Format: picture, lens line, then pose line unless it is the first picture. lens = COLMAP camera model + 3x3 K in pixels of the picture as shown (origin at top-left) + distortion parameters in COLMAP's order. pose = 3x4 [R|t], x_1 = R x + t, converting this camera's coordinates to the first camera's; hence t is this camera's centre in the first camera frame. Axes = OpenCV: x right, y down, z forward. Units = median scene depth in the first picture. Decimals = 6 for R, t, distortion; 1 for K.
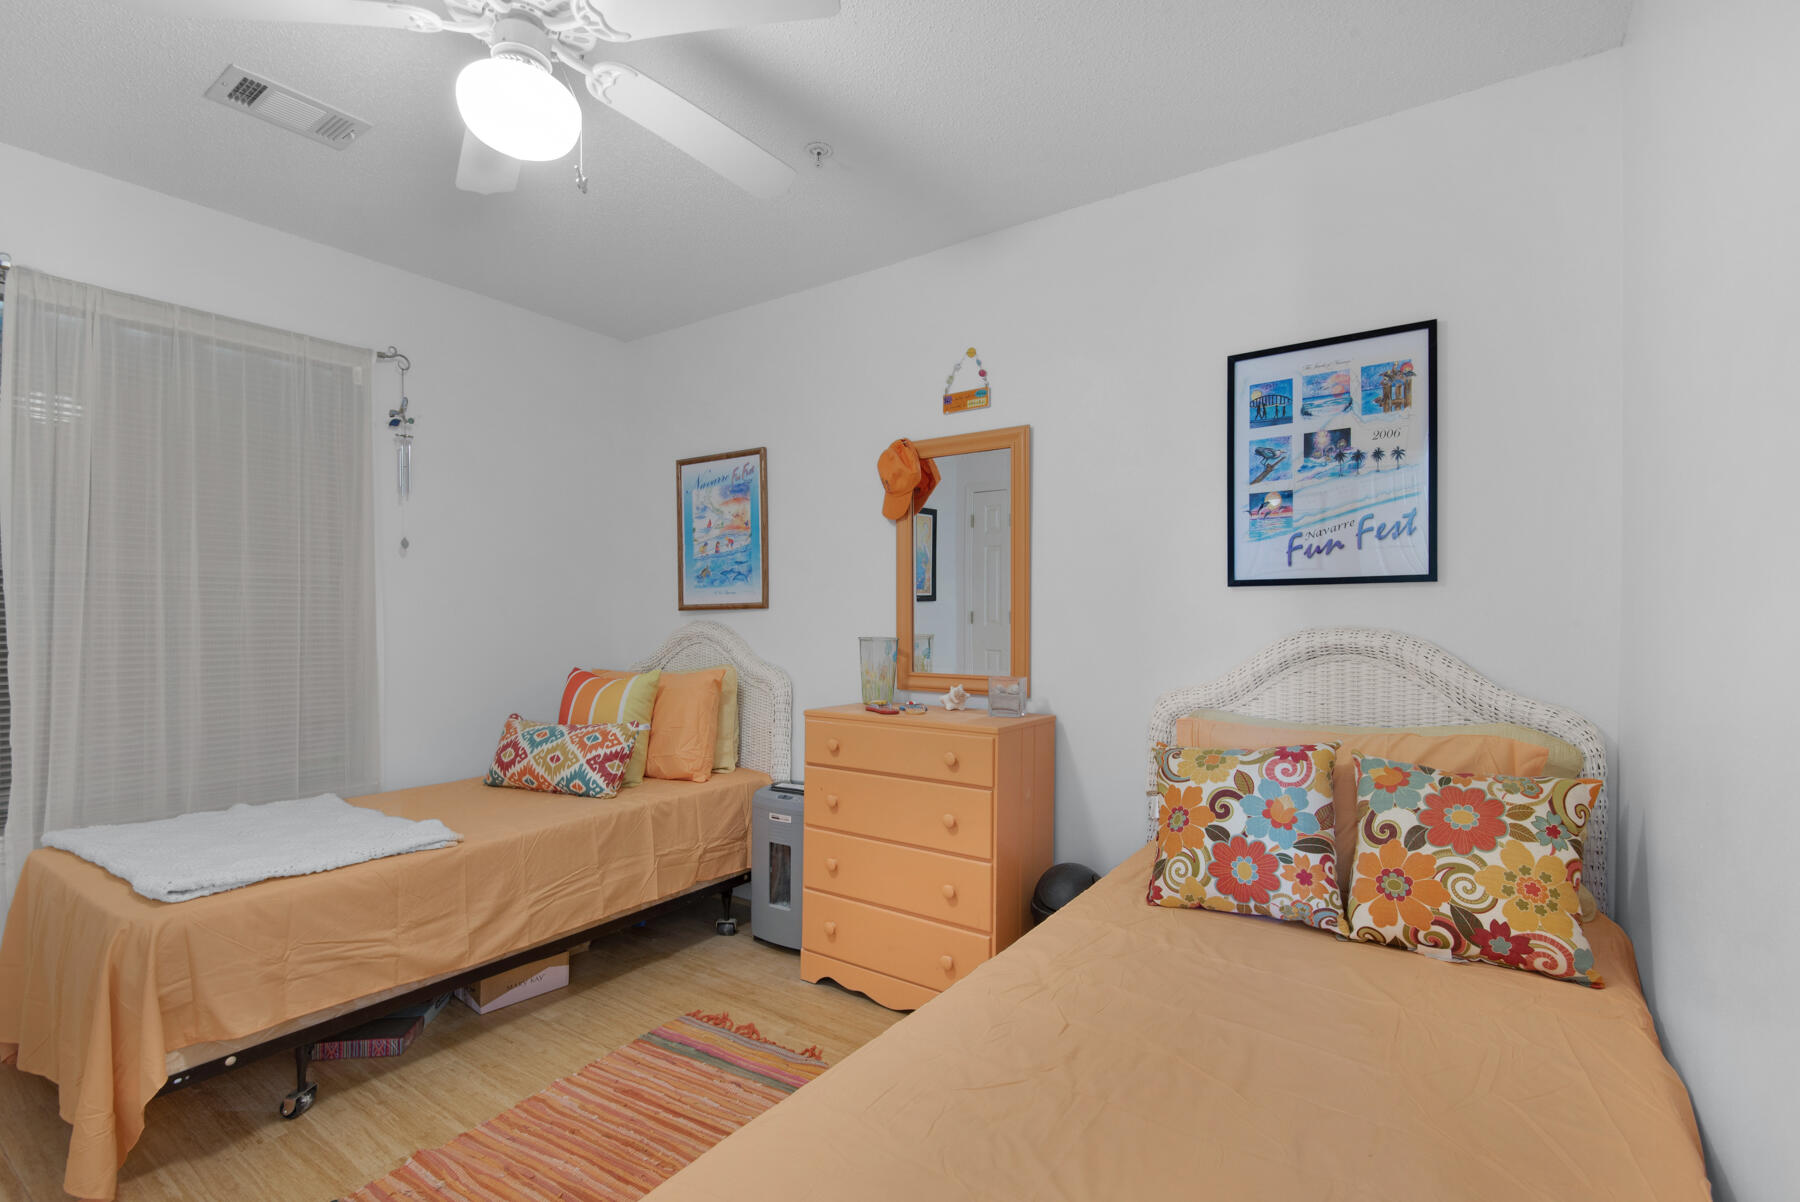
lens RADIAL K [[825.0, 0, 903.6], [0, 825.0, 610.9], [0, 0, 1]] dist [0.024859, -0.017015]
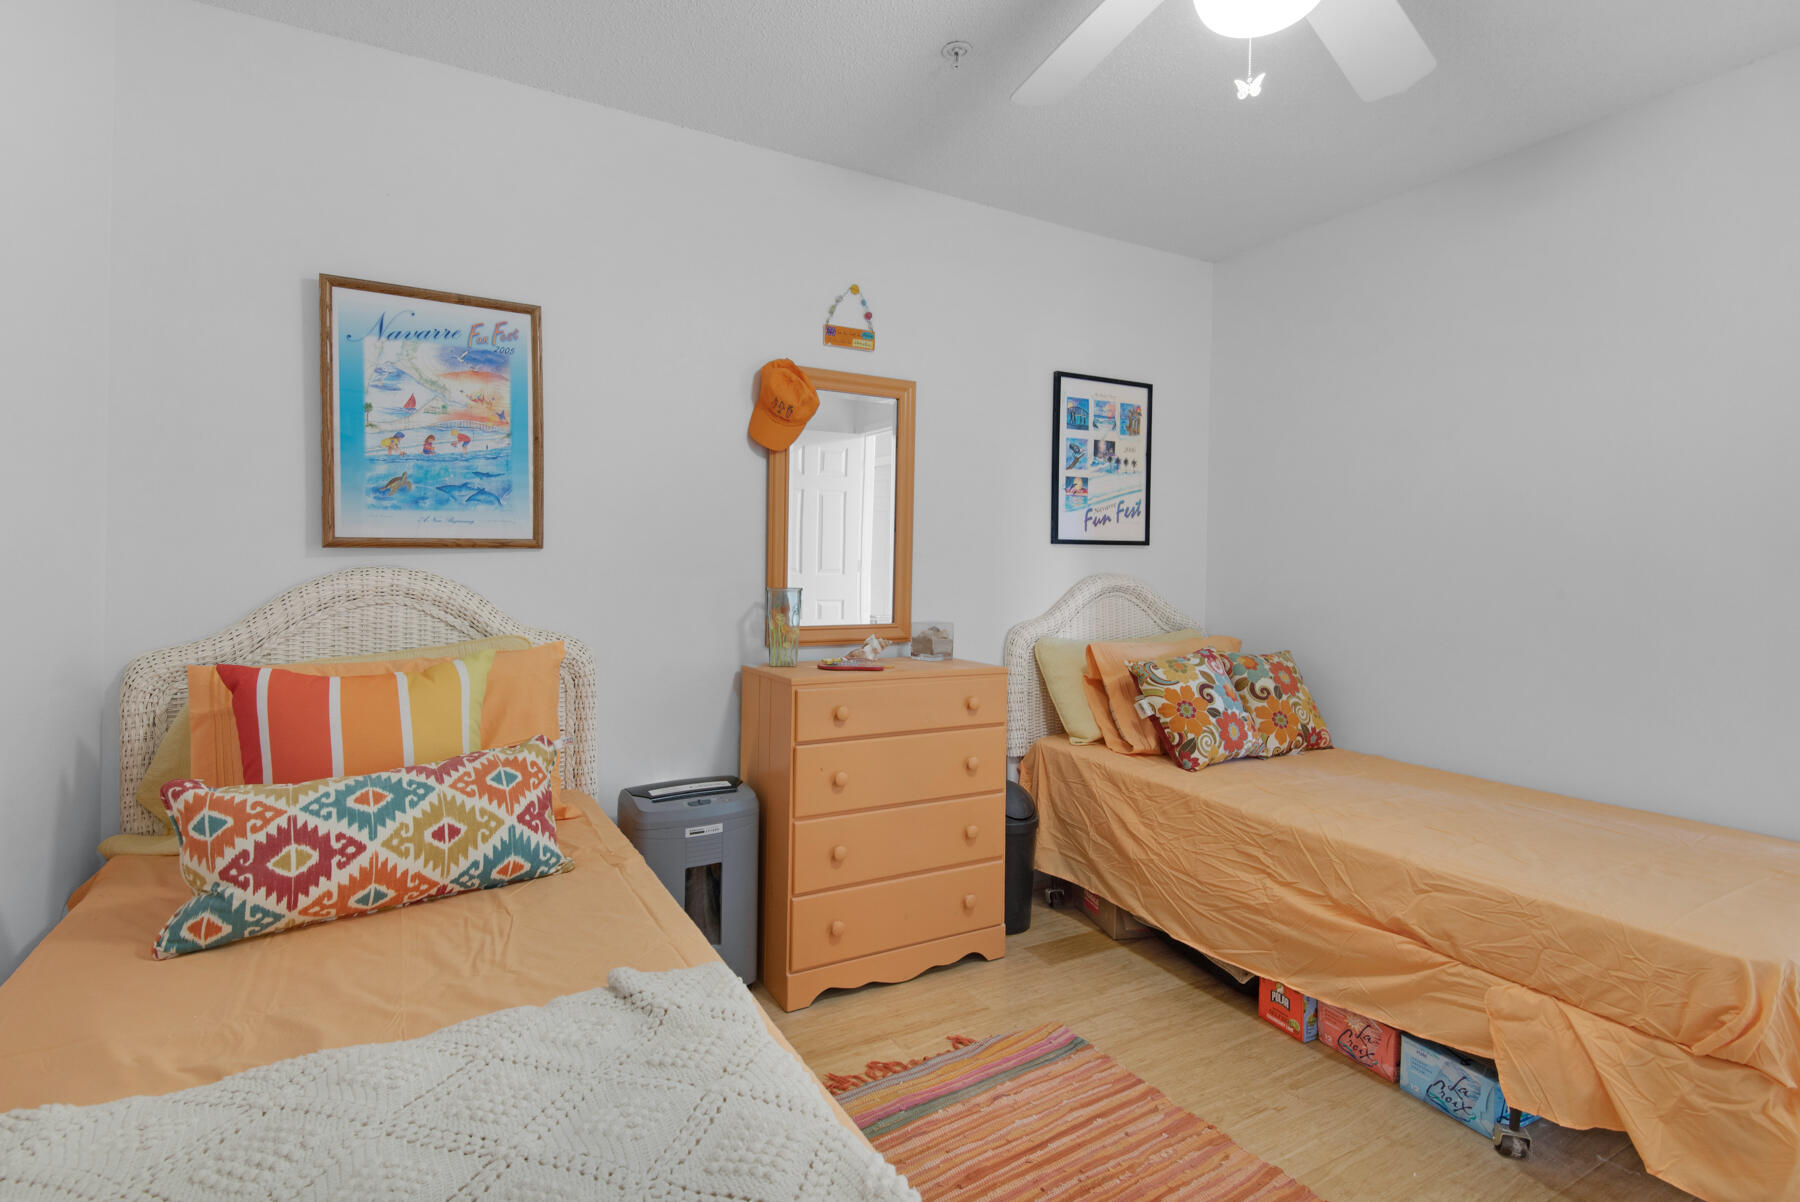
lens RADIAL K [[825.0, 0, 917.9], [0, 825.0, 562.1], [0, 0, 1]] dist [0.024859, -0.017015]
pose [[0.451443, 0.007797, 0.892266, -0.901225], [-0.018645, 0.999826, 0.000696, 0.003339], [-0.892105, -0.016950, 0.451510, 0.601622]]
